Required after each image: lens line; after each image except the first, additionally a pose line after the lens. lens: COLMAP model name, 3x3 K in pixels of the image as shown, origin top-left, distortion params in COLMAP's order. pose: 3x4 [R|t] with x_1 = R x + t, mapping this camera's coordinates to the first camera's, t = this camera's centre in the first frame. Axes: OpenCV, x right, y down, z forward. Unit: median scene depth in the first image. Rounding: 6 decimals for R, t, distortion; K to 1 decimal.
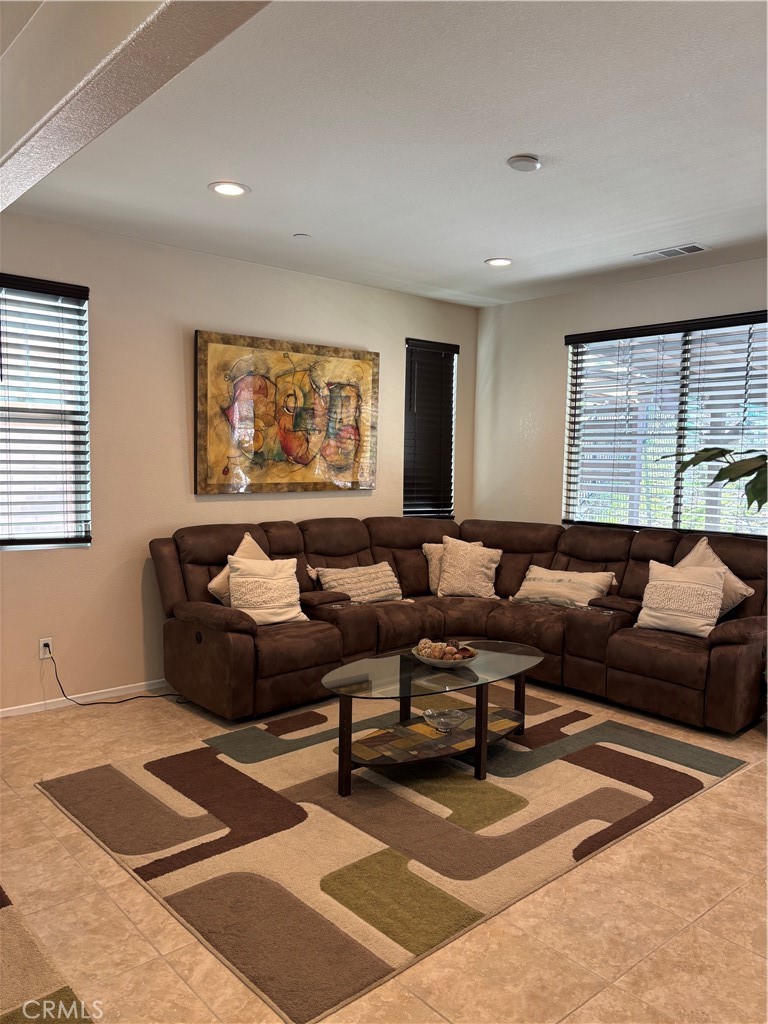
lens RADIAL K [[772.7, 0, 393.1], [0, 772.7, 515.3], [0, 0, 1]] dist [0.047846, -0.042379]
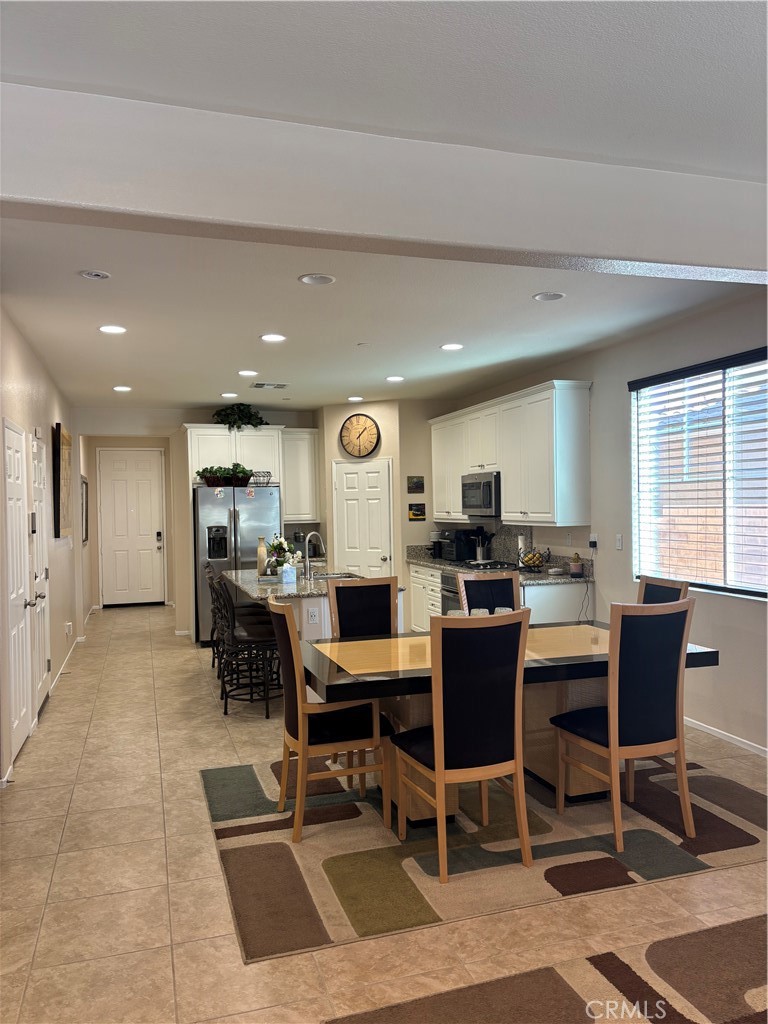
lens RADIAL K [[772.7, 0, 388.2], [0, 772.7, 517.4], [0, 0, 1]] dist [0.047846, -0.042379]
pose [[-0.405357, 0.009551, -0.914109, 0.394286], [-0.050944, 0.998155, 0.033021, -0.060477], [0.912738, 0.059953, -0.404123, 0.664091]]
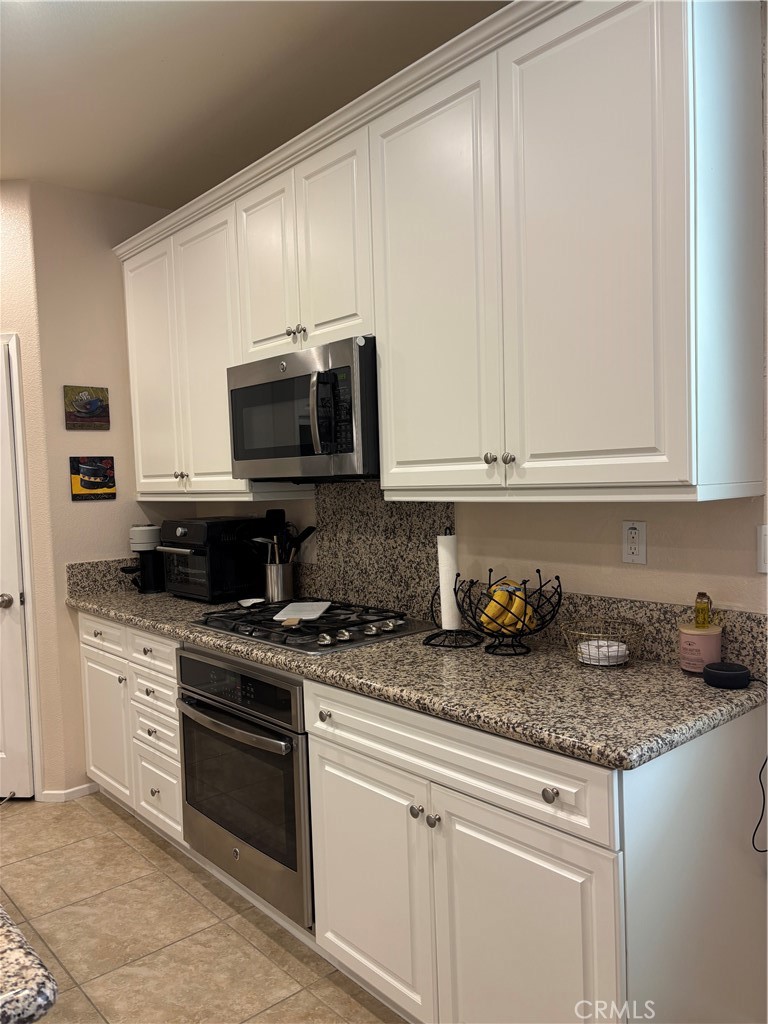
lens RADIAL K [[772.7, 0, 385.8], [0, 772.7, 512.1], [0, 0, 1]] dist [0.047846, -0.042379]
pose [[-0.006713, 0.031850, -0.999470, -0.629088], [-0.037483, 0.998782, 0.032080, -0.015626], [0.999275, 0.037679, -0.005511, 0.244981]]
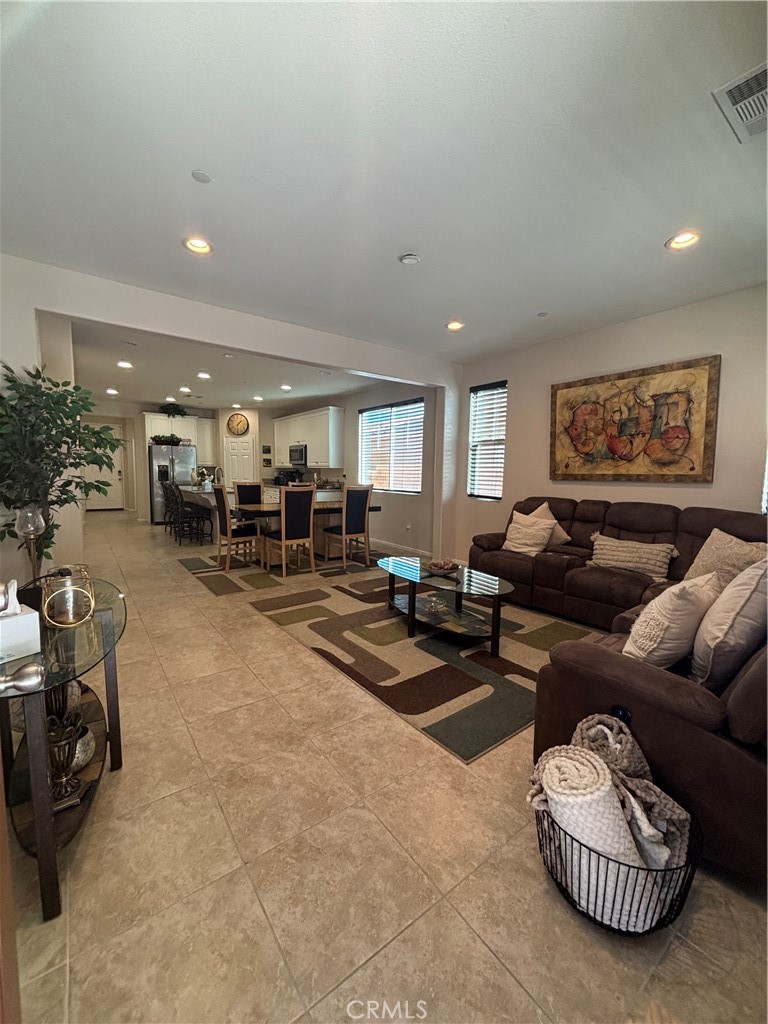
lens RADIAL K [[412.8, 0, 391.6], [0, 412.8, 513.2], [0, 0, 1]] dist [0.007874, -0.000781]
pose [[-0.072636, 0.085459, -0.993690, 0.775534], [-0.087217, 0.991961, 0.091686, -0.006190], [0.993538, 0.093326, -0.064599, 0.778737]]
